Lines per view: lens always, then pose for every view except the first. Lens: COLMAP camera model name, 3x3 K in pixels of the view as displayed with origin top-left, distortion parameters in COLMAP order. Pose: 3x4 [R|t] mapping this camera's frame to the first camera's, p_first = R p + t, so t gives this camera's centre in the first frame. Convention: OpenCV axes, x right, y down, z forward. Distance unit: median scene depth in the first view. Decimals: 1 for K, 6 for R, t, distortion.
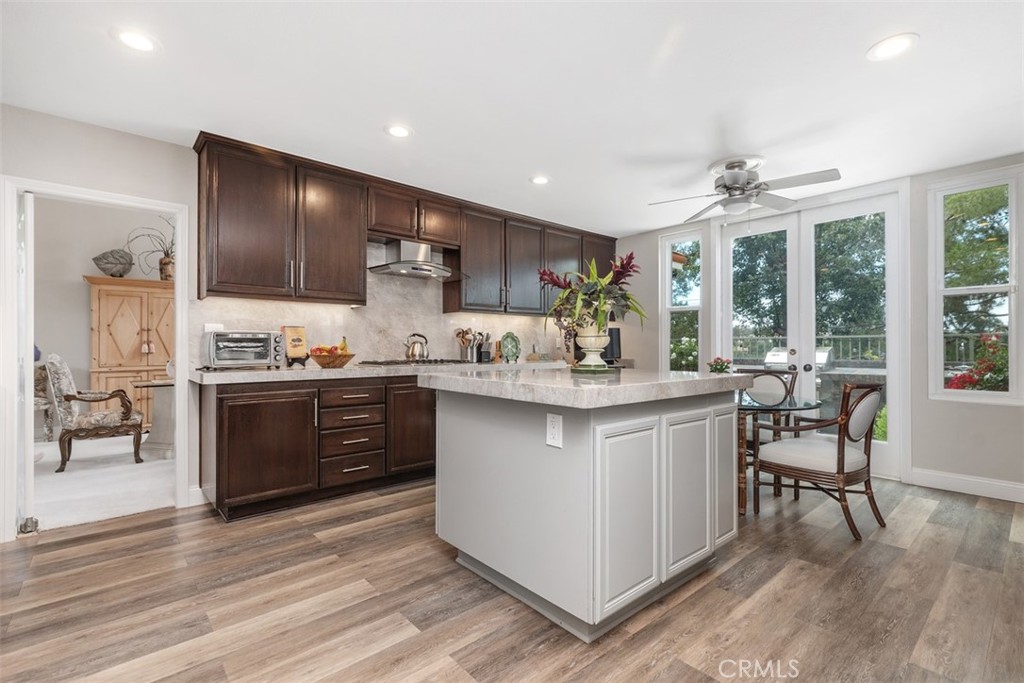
lens RADIAL K [[464.2, 0, 512.0], [0, 464.2, 341.5], [0, 0, 1]] dist [0.004091, 0.000257]
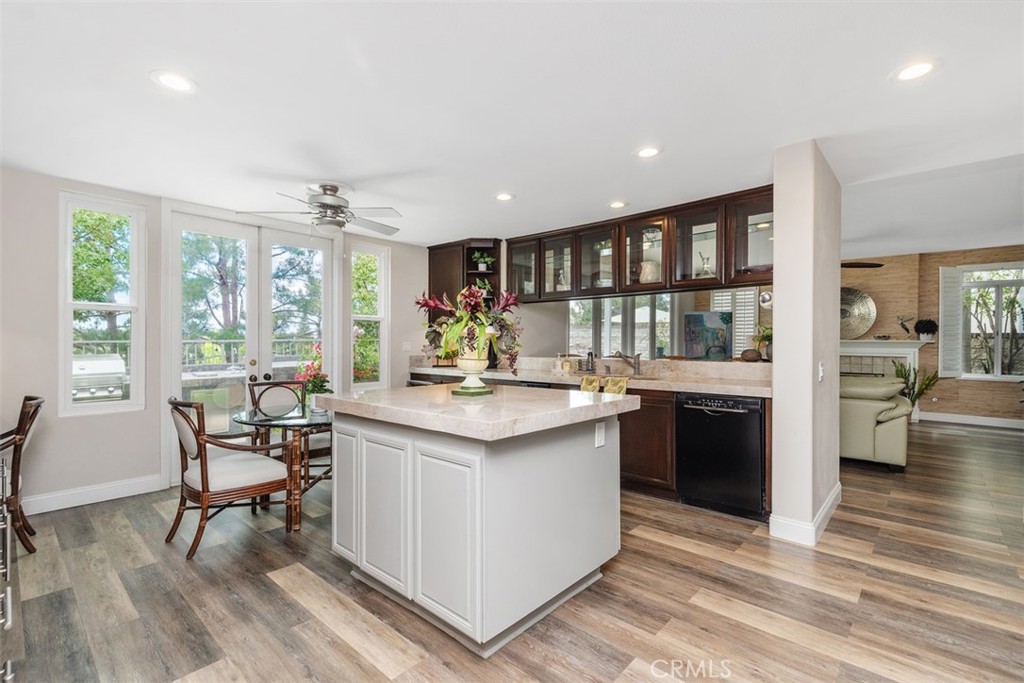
lens RADIAL K [[464.2, 0, 512.0], [0, 464.2, 341.5], [0, 0, 1]] dist [0.004091, 0.000257]
pose [[-0.112593, -0.000345, 0.993641, -0.863146], [-0.009513, 0.999954, -0.000730, -0.052137], [-0.993596, -0.009535, -0.112591, 1.012789]]
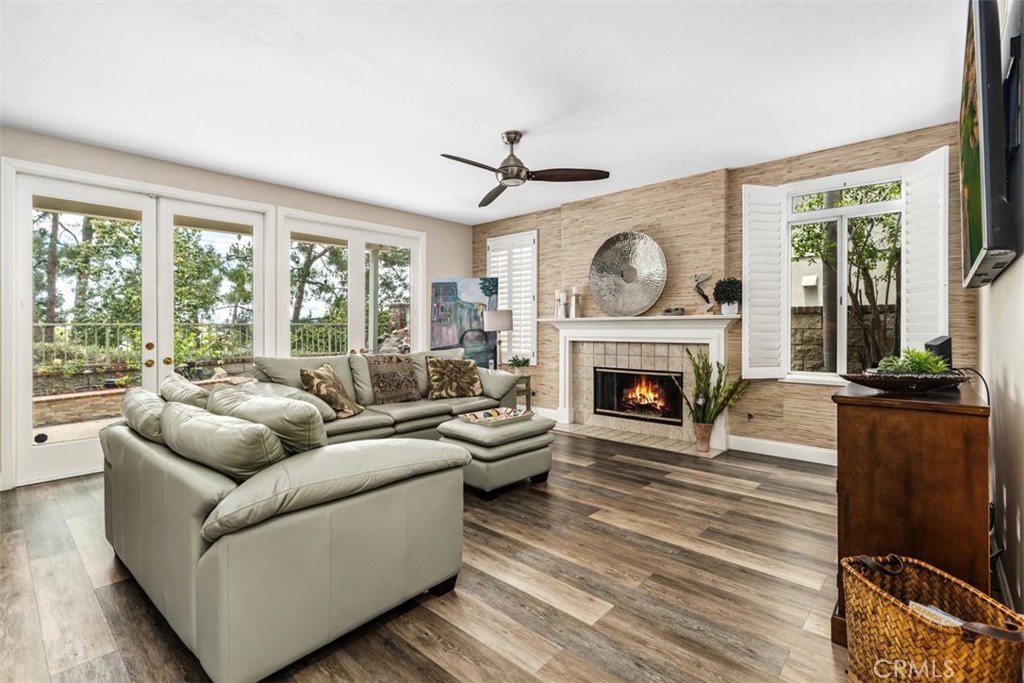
lens RADIAL K [[472.2, 0, 514.2], [0, 472.2, 331.5], [0, 0, 1]] dist [0.002787, 0.000204]
pose [[-0.118542, -0.001863, 0.992947, -0.851409], [-0.001699, 0.999997, 0.001673, -0.051848], [-0.992948, -0.001489, -0.118545, 0.989992]]
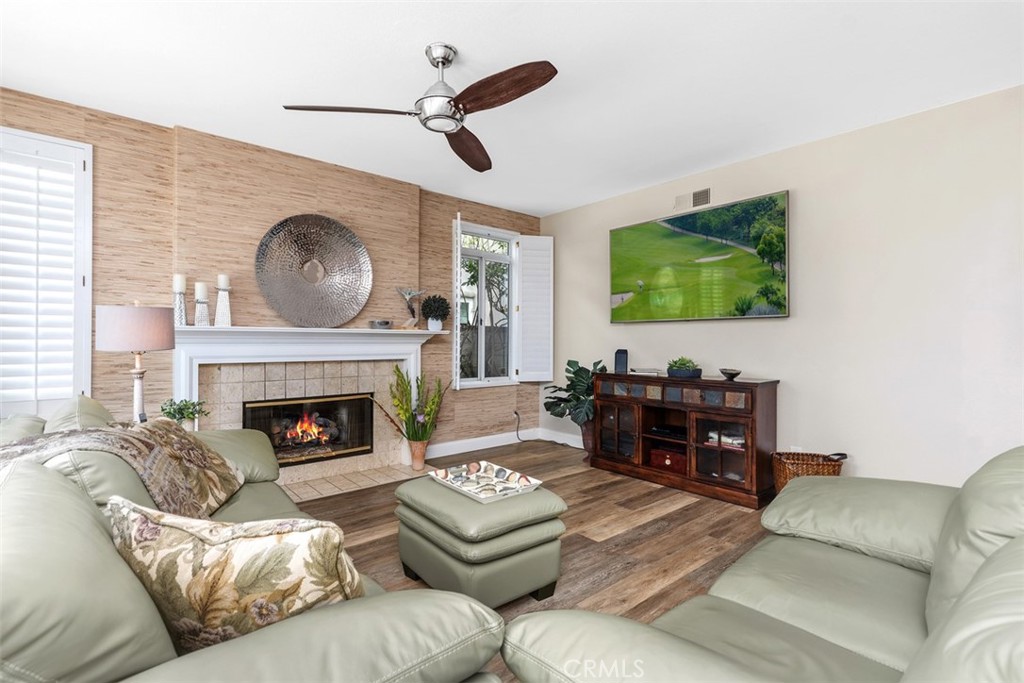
lens RADIAL K [[464.2, 0, 512.0], [0, 464.2, 341.5], [0, 0, 1]] dist [0.004091, 0.000257]
pose [[-0.999775, -0.000983, 0.021210, -0.836087], [-0.001024, 0.999998, -0.001954, -0.052017], [-0.021208, -0.001975, -0.999773, 0.999140]]
